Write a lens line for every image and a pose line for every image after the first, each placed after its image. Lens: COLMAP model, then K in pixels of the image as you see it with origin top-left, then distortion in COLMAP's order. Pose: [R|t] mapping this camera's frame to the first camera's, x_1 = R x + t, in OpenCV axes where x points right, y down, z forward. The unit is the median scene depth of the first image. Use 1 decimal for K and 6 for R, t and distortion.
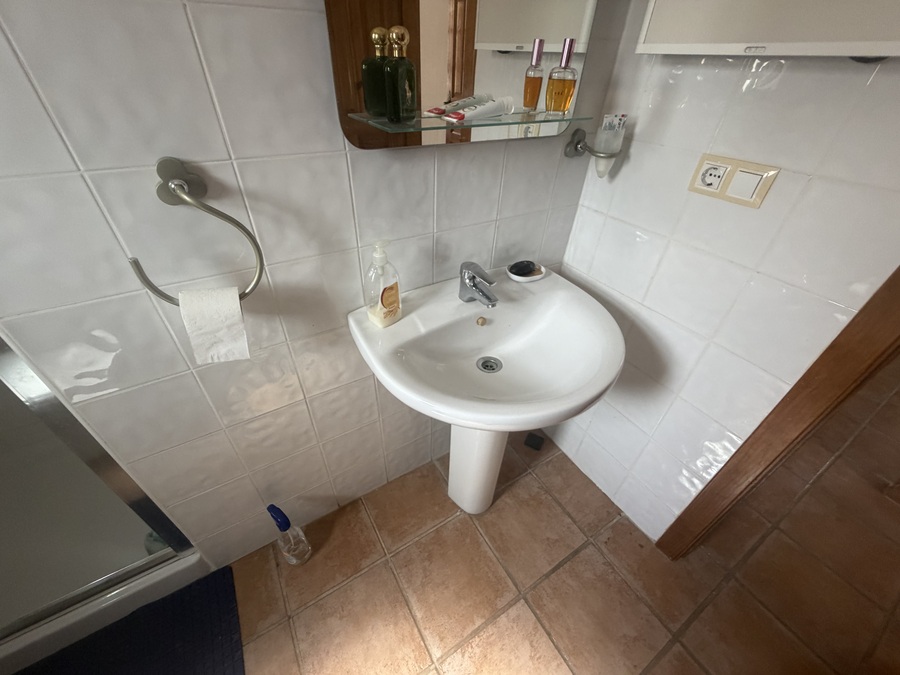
lens RADIAL K [[358.8, 0, 444.2], [0, 358.8, 335.8], [0, 0, 1]] dist [-0.000606, 0.000104]
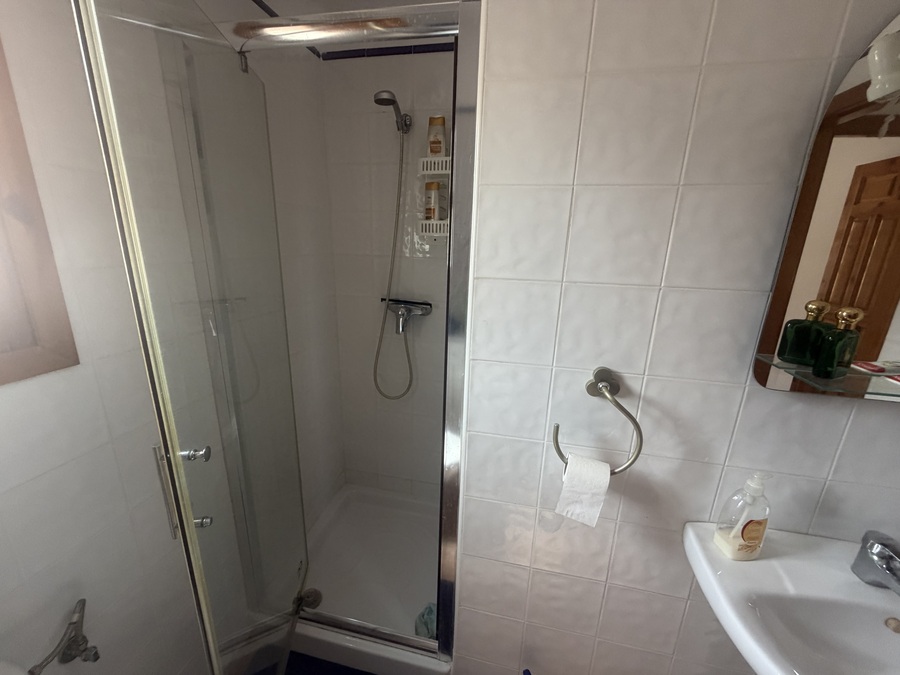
lens RADIAL K [[358.8, 0, 450.6], [0, 358.8, 339.0], [0, 0, 1]] dist [-0.000606, 0.000104]
pose [[0.733105, 0.172571, -0.657858, -0.203451], [-0.420076, 0.875606, -0.238434, 0.005044], [0.534877, 0.451147, 0.714404, -0.288255]]
